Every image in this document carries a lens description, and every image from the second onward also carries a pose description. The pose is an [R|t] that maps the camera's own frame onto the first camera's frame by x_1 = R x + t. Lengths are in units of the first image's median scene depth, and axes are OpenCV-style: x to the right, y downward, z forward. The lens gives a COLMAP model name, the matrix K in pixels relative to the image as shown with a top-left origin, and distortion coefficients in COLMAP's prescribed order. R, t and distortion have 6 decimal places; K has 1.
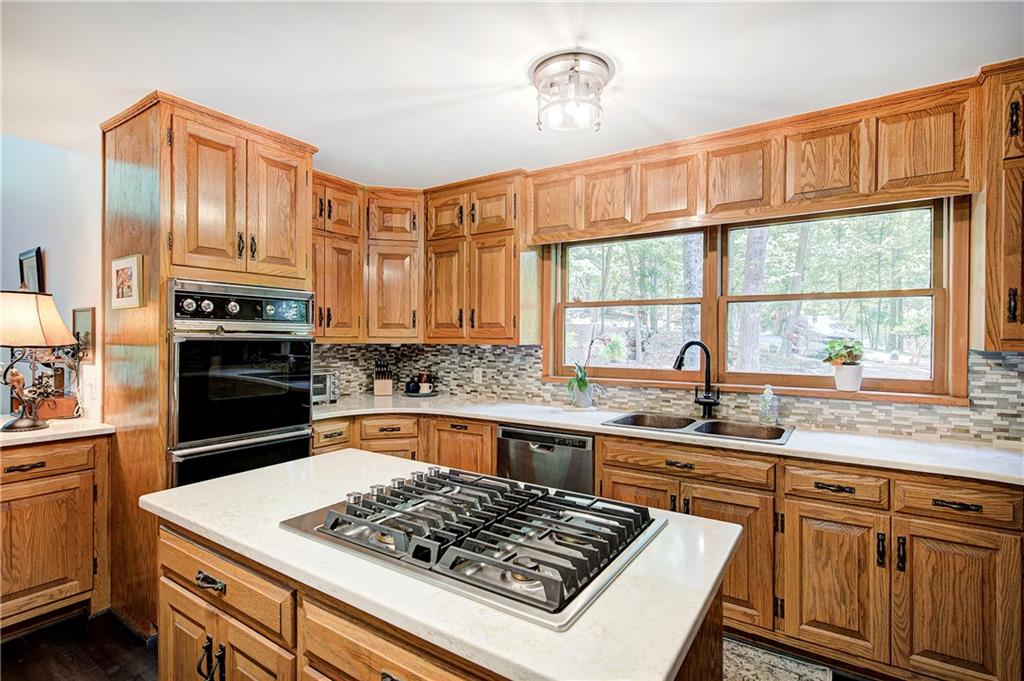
lens RADIAL K [[488.6, 0, 511.2], [0, 488.6, 339.1], [0, 0, 1]] dist [0.002246, -0.001342]
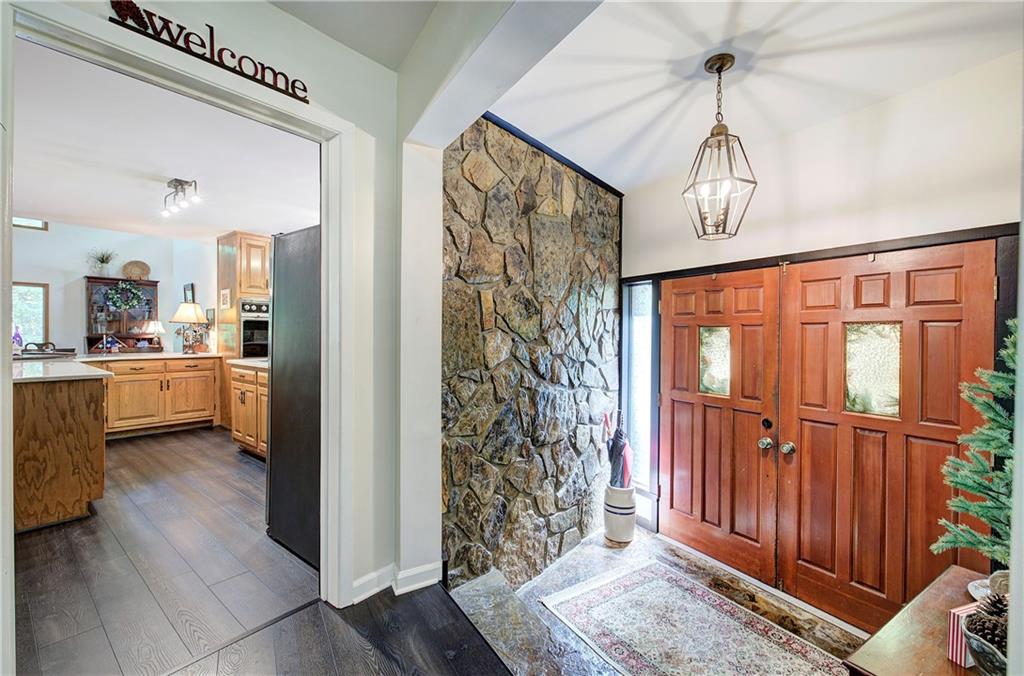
lens RADIAL K [[435.7, 0, 514.4], [0, 435.7, 337.9], [0, 0, 1]] dist [-0.000762, 0.001158]
pose [[0.994919, 0.002464, -0.100644, 1.011314], [-0.001988, 0.999986, 0.004829, 0.080588], [0.100654, -0.004604, 0.994911, -1.196157]]
